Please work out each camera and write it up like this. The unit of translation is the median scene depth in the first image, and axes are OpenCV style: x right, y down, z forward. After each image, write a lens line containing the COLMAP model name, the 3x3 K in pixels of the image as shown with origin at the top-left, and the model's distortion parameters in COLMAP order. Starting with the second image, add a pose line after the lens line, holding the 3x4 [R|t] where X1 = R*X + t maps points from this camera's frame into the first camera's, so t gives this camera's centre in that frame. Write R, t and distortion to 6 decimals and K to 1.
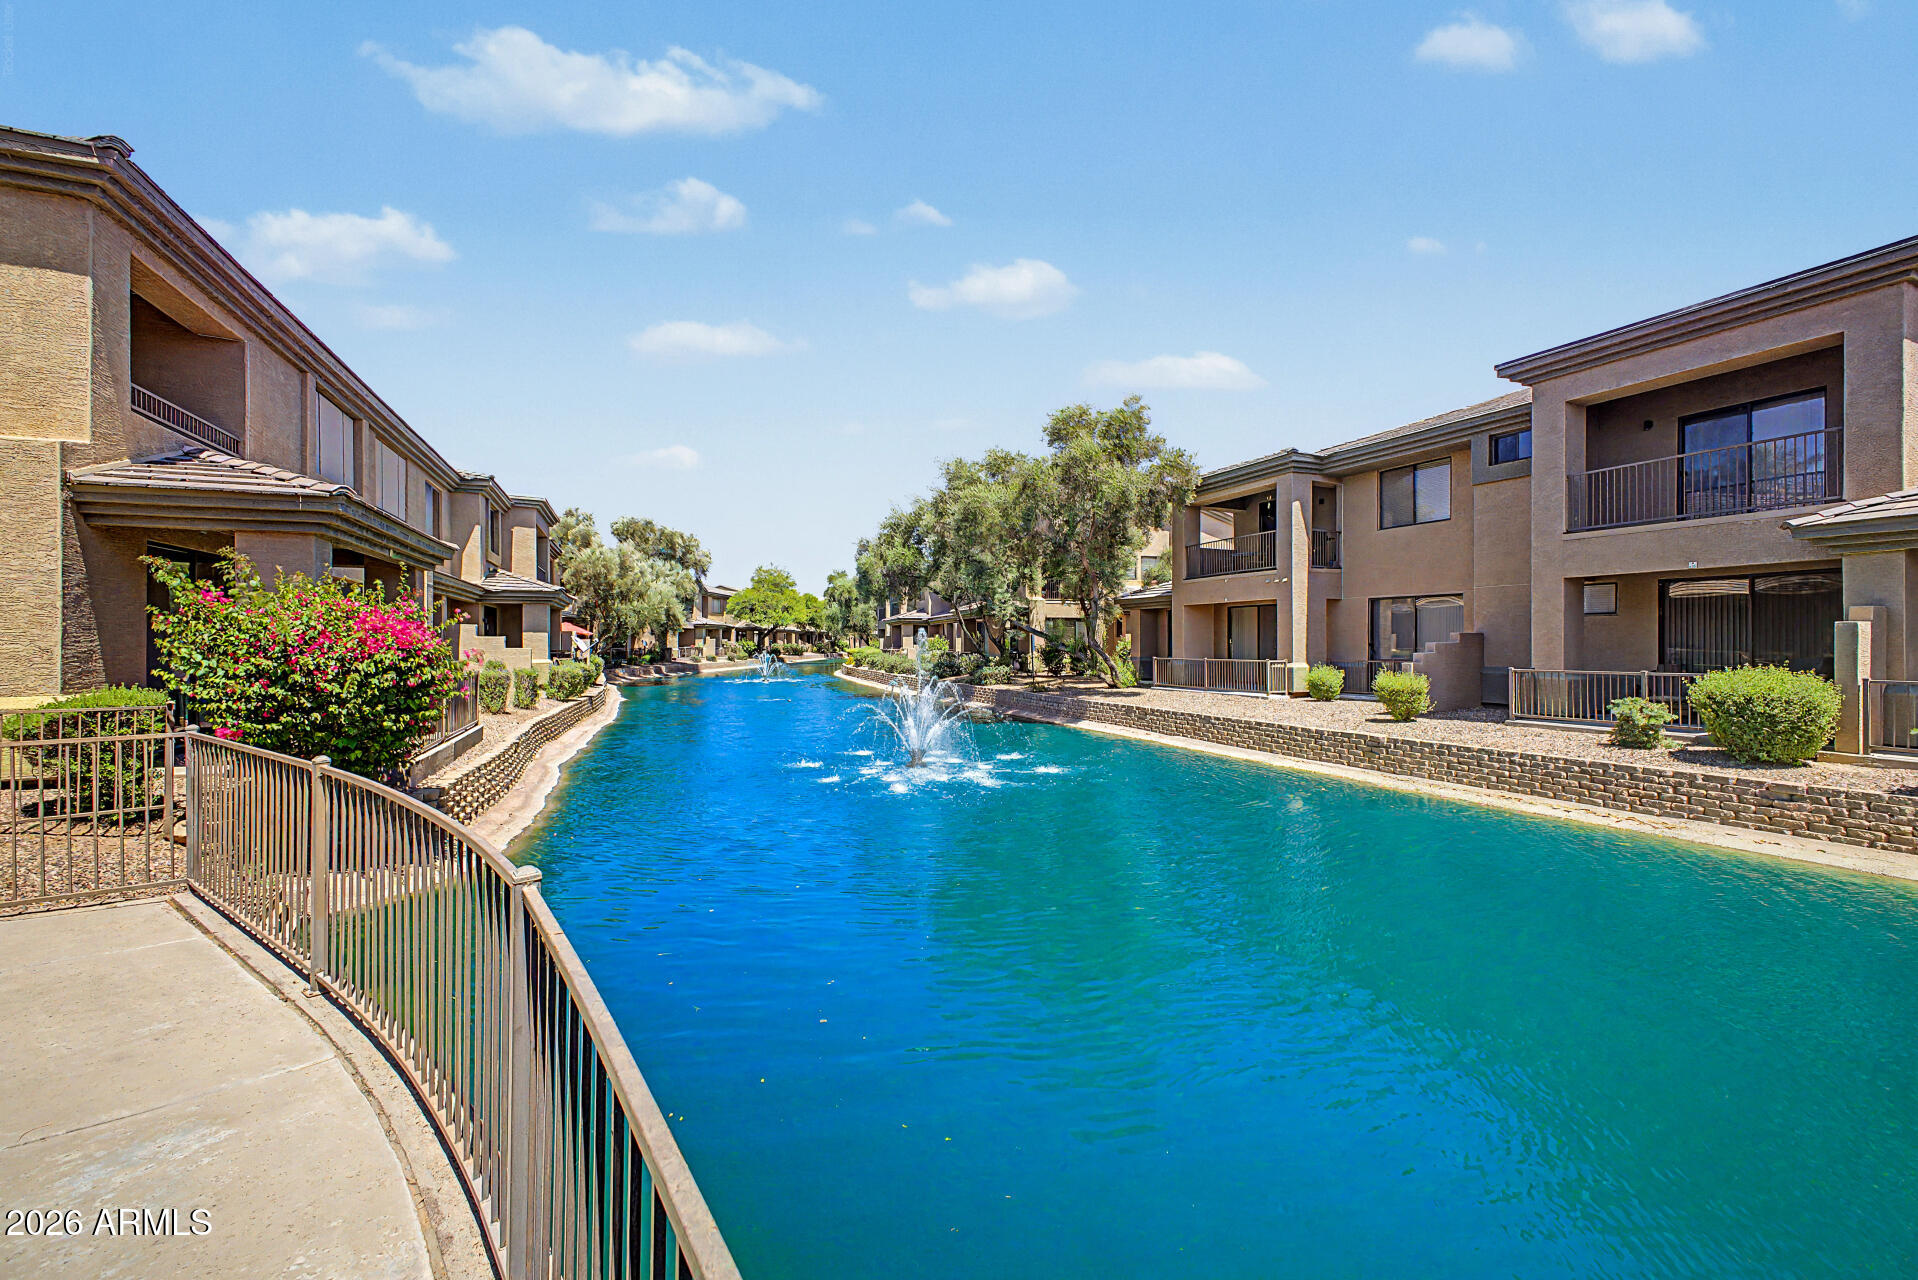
lens RADIAL K [[739.3, 0, 955.5], [0, 739.3, 642.7], [0, 0, 1]] dist [-0.000376, -0.000191]
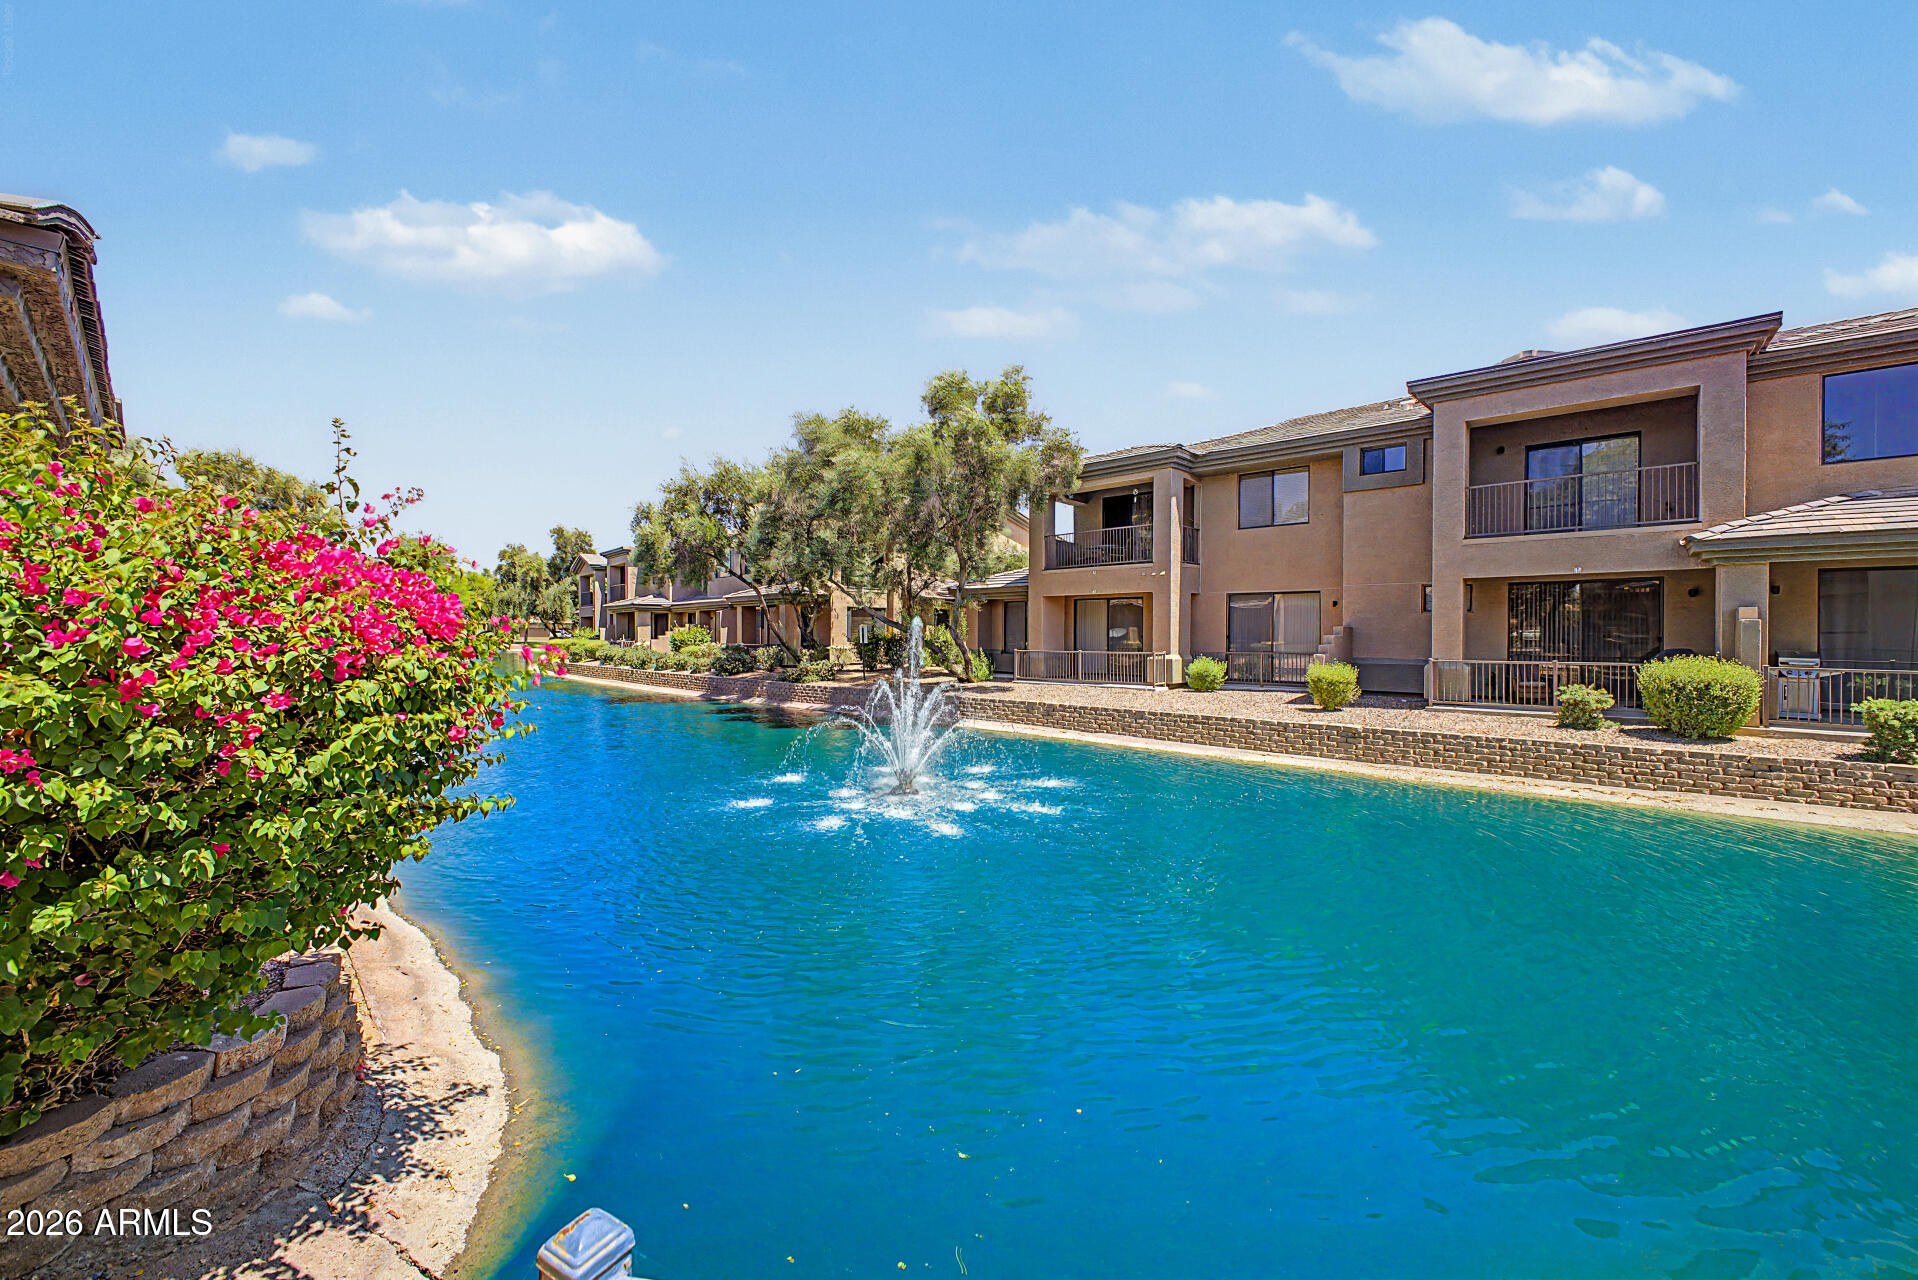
lens RADIAL K [[744.1, 0, 958.0], [0, 744.1, 632.0], [0, 0, 1]] dist [0.006435, 0.000034]
pose [[0.911914, 0.005595, 0.410344, -0.315992], [-0.004377, 0.999983, -0.003908, 0.001796], [-0.410358, 0.001767, 0.911923, 0.259777]]
